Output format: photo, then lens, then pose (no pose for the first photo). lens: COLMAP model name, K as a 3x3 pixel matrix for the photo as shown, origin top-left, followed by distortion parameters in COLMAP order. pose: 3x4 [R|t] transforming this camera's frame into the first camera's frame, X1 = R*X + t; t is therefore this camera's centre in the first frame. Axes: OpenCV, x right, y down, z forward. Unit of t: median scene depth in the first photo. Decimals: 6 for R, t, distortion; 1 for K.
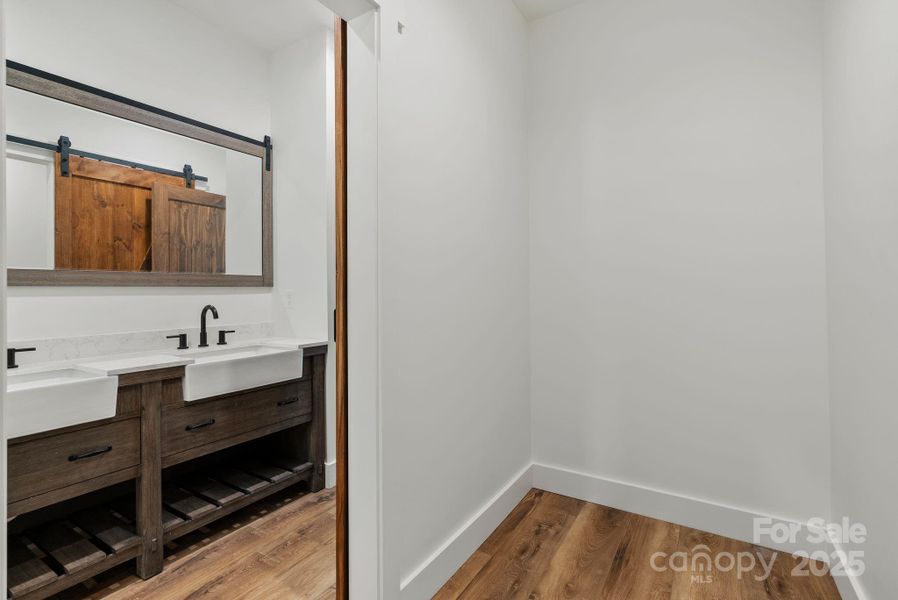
lens RADIAL K [[425.6, 0, 450.0], [0, 425.6, 294.6], [0, 0, 1]] dist [-0.021257, 0.003128]
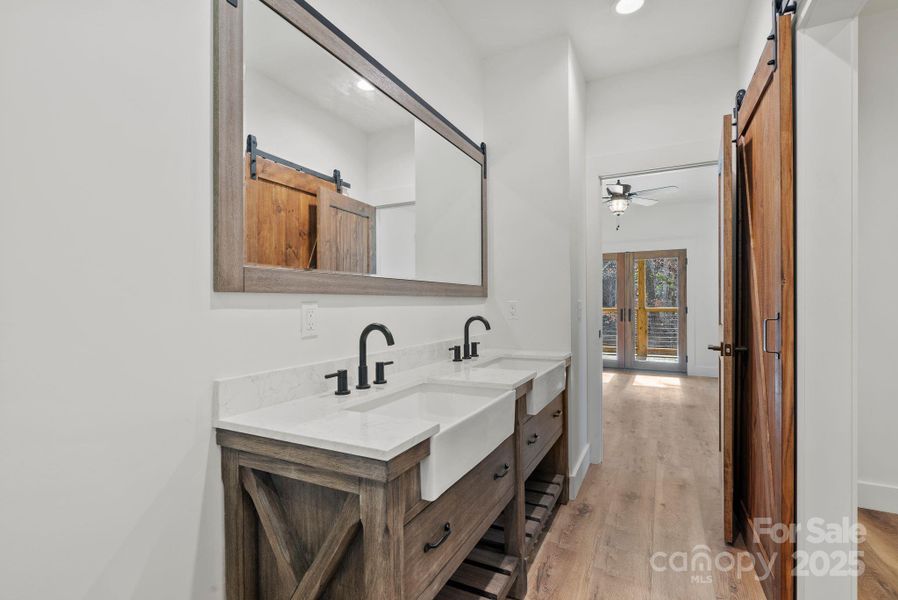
lens RADIAL K [[425.6, 0, 432.2], [0, 425.6, 309.9], [0, 0, 1]] dist [-0.021257, 0.003128]
pose [[0.997994, 0.000418, 0.063311, -0.530916], [-0.000966, 0.999962, 0.008622, 0.001982], [-0.063305, -0.008666, 0.997957, 0.025371]]
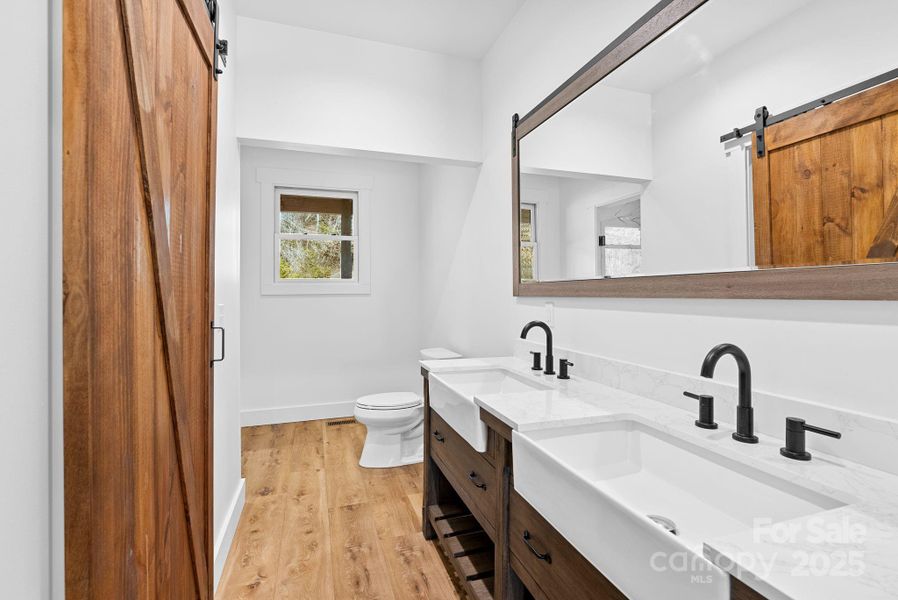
lens RADIAL K [[425.6, 0, 453.4], [0, 425.6, 294.5], [0, 0, 1]] dist [-0.021257, 0.003128]
pose [[-0.637062, 0.016259, -0.770641, 0.079733], [0.007438, 0.999861, 0.014946, -0.031080], [0.770777, 0.003789, -0.637094, 0.969142]]
